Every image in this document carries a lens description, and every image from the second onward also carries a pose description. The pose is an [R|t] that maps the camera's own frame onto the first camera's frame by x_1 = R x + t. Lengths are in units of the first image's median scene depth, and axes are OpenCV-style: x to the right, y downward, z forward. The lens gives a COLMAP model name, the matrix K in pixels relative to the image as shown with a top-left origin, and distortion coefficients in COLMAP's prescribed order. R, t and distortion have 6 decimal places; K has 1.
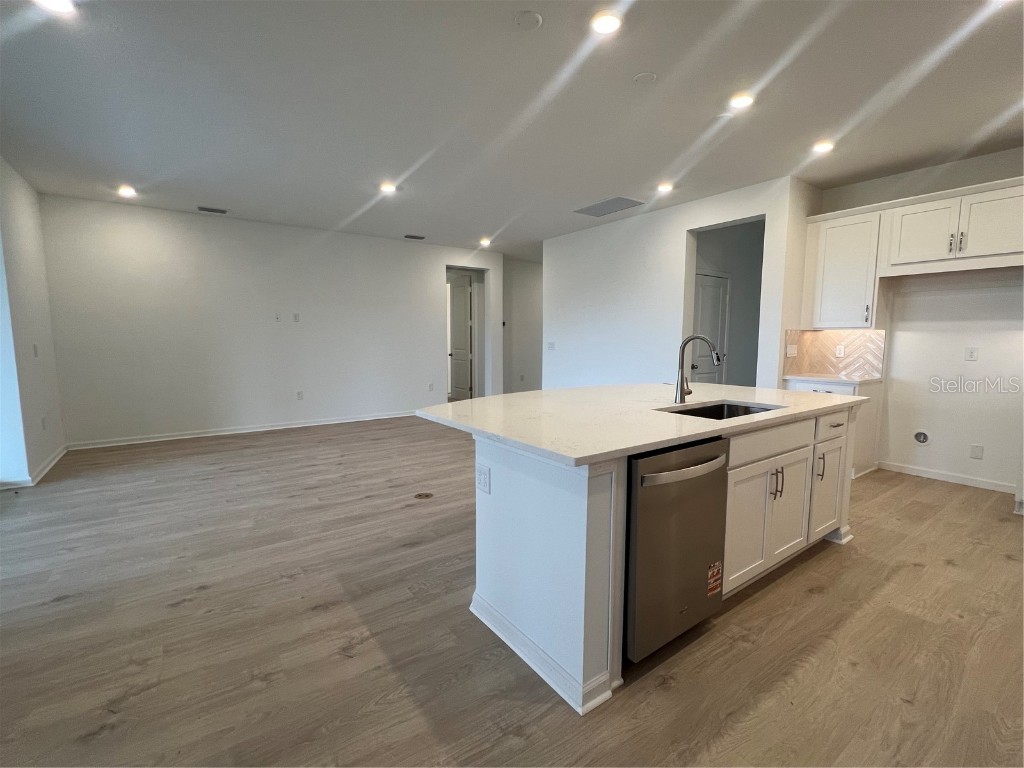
lens RADIAL K [[461.7, 0, 512.0], [0, 461.7, 384.0], [0, 0, 1]] dist [-0.002774, -0.000681]
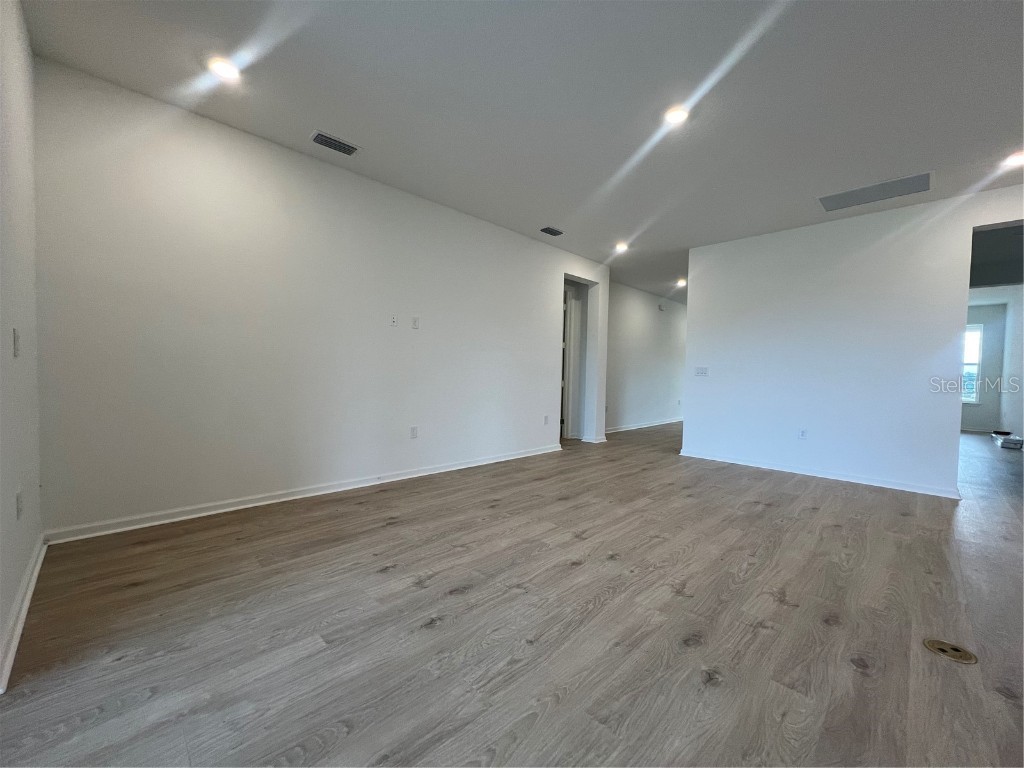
lens RADIAL K [[407.6, 0, 512.0], [0, 407.6, 384.0], [0, 0, 1]] dist [0.000465, 0.000096]
pose [[0.988210, 0.013859, 0.152478, -0.607917], [-0.002377, 0.997164, -0.075227, -0.003789], [-0.153088, 0.073977, 0.985440, 0.529907]]
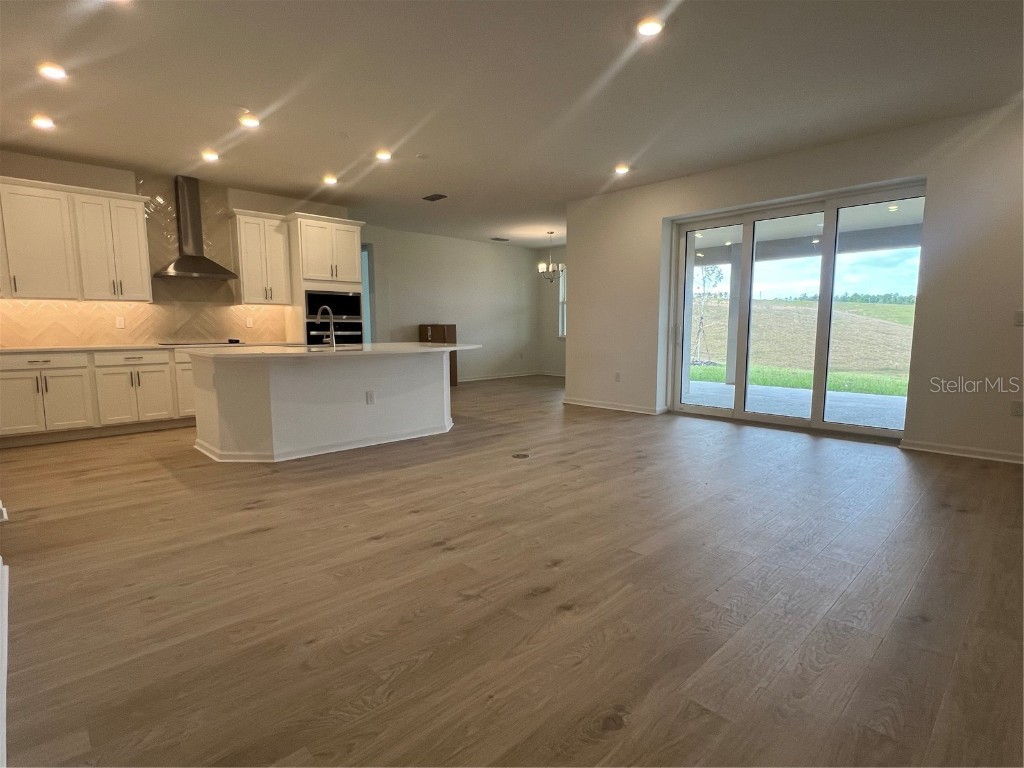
lens RADIAL K [[533.2, 0, 512.0], [0, 533.2, 384.0], [0, 0, 1]] dist [-0.000010, 0.000009]
pose [[-0.989982, 0.011355, -0.140734, -0.004621], [-0.018630, 0.977540, 0.209924, -0.140290], [0.139957, 0.210443, -0.967536, 1.793834]]
